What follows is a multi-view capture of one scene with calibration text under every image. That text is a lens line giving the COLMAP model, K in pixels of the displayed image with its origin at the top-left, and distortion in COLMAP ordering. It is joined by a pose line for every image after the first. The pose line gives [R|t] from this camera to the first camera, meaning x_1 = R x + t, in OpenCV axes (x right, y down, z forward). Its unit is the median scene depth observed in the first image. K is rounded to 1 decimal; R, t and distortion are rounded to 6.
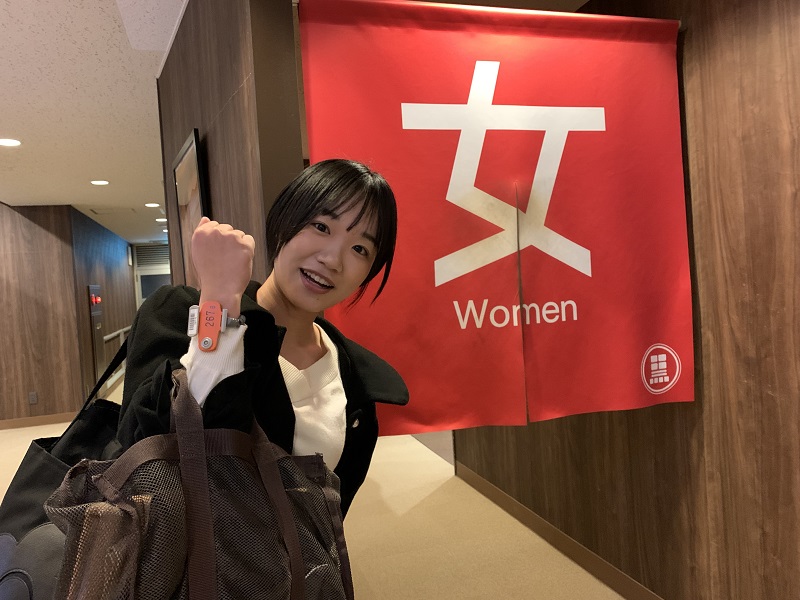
lens RADIAL K [[595.1, 0, 378.6], [0, 595.1, 300.3], [0, 0, 1]] dist [-0.000384, -0.006704]
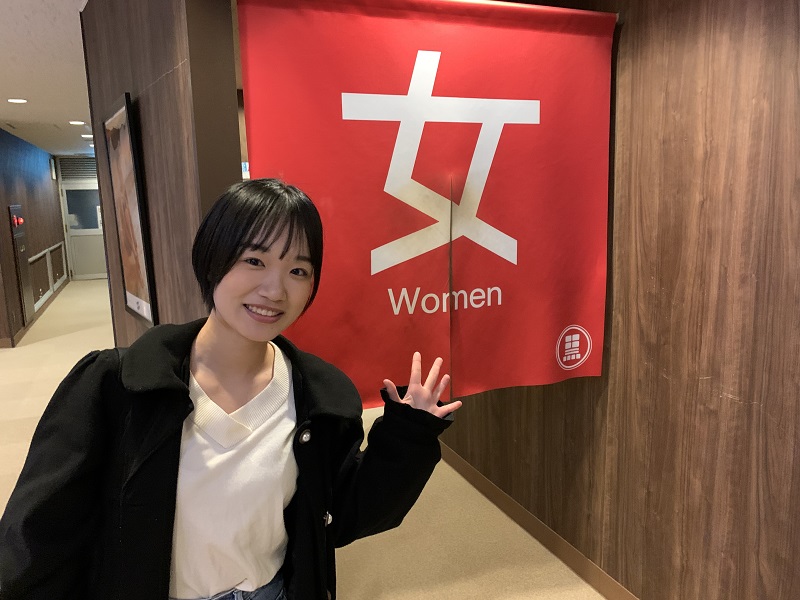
lens RADIAL K [[595.1, 0, 378.6], [0, 595.1, 300.3], [0, 0, 1]] dist [-0.000384, -0.006704]
pose [[0.994616, 0.016596, 0.102294, 0.003326], [-0.030507, 0.990244, 0.135964, -0.115660], [-0.099040, -0.138352, 0.985419, -0.032930]]
